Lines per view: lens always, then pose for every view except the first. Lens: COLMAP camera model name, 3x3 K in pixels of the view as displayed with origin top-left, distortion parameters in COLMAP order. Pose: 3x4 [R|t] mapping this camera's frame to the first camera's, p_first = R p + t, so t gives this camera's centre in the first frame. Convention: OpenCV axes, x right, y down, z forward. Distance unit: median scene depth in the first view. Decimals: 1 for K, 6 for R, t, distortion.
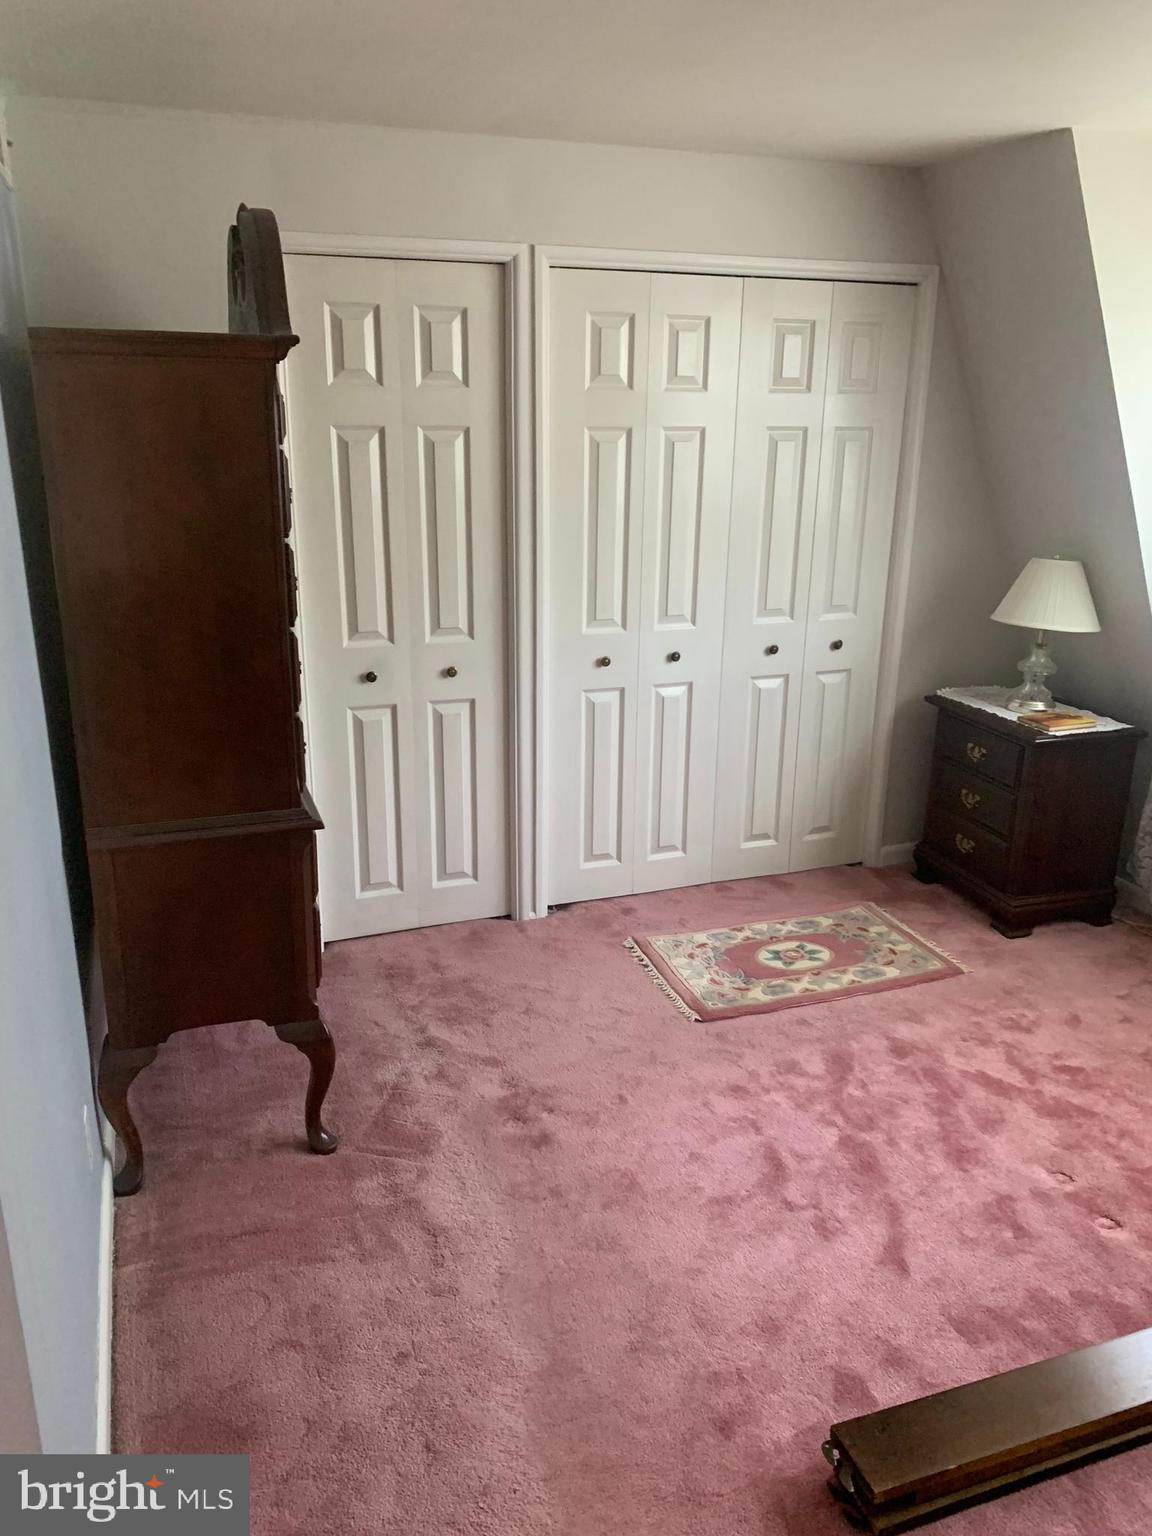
lens RADIAL K [[1171.2, 0, 572.8], [0, 1171.2, 779.4], [0, 0, 1]] dist [0.020600, -0.036758]
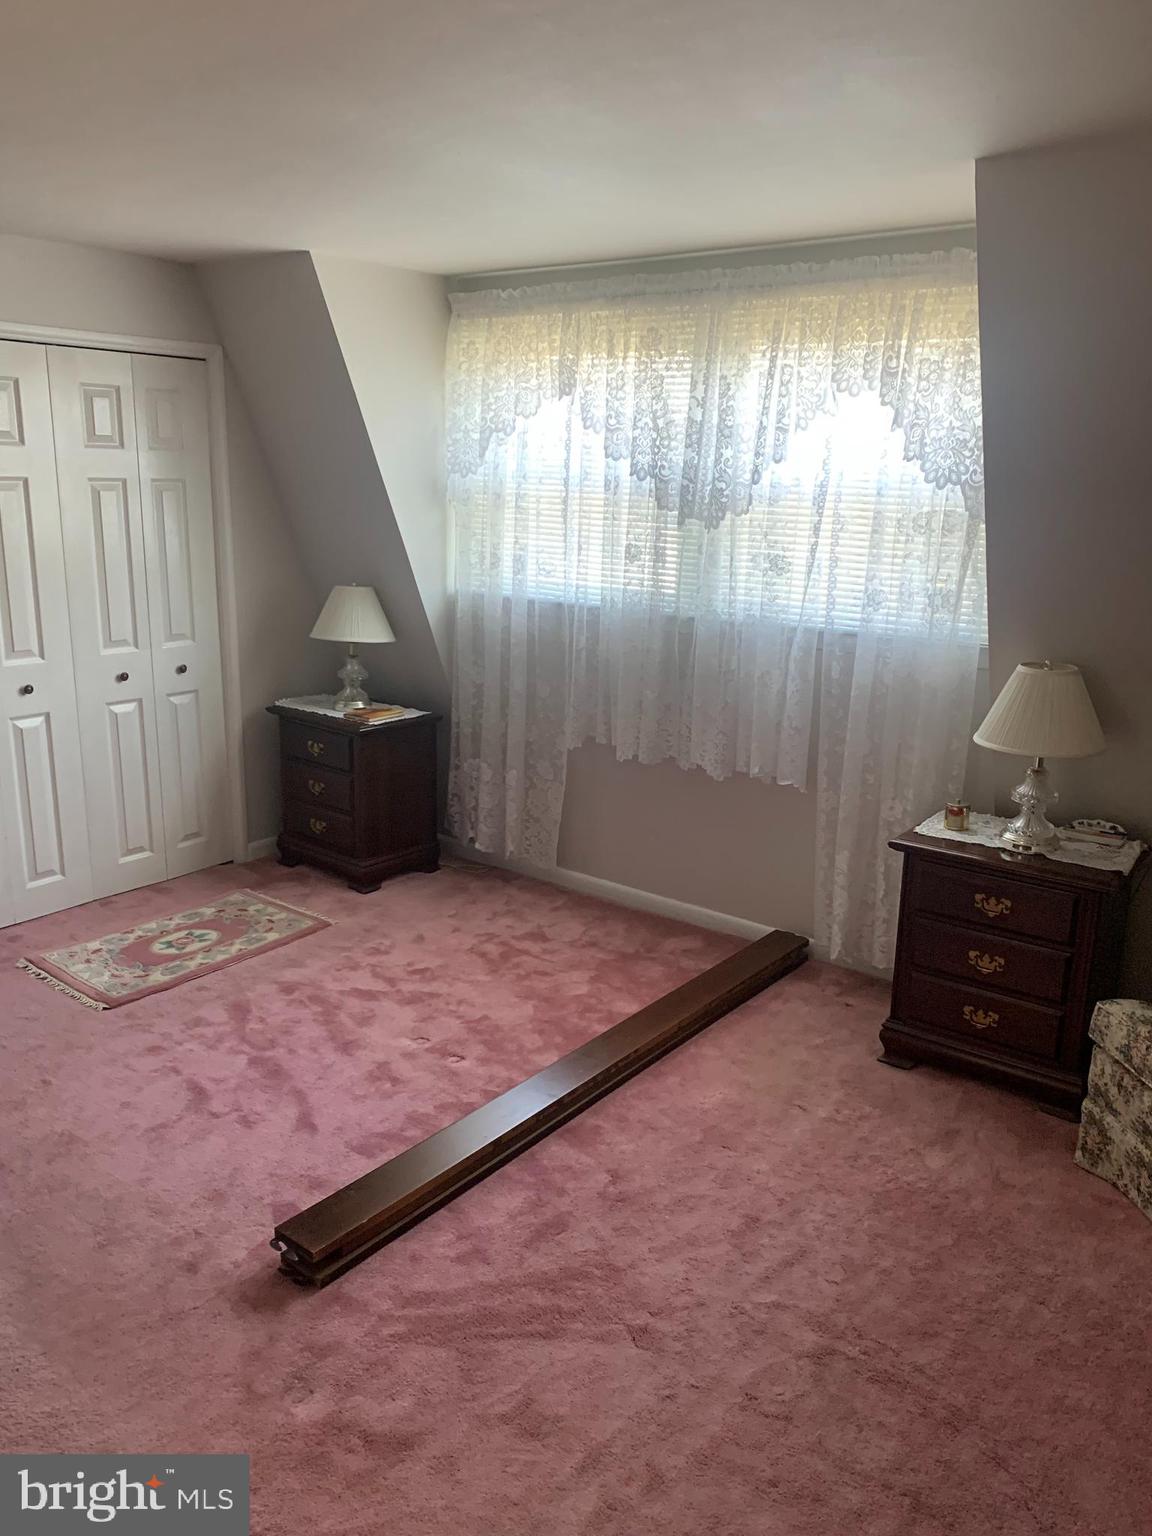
lens RADIAL K [[1171.2, 0, 588.6], [0, 1171.2, 768.1], [0, 0, 1]] dist [0.020600, -0.036758]
pose [[0.842678, -0.126623, 0.523316, -0.052954], [0.154135, 0.988008, -0.009137, 0.055550], [-0.515883, 0.088361, 0.852090, -0.172392]]
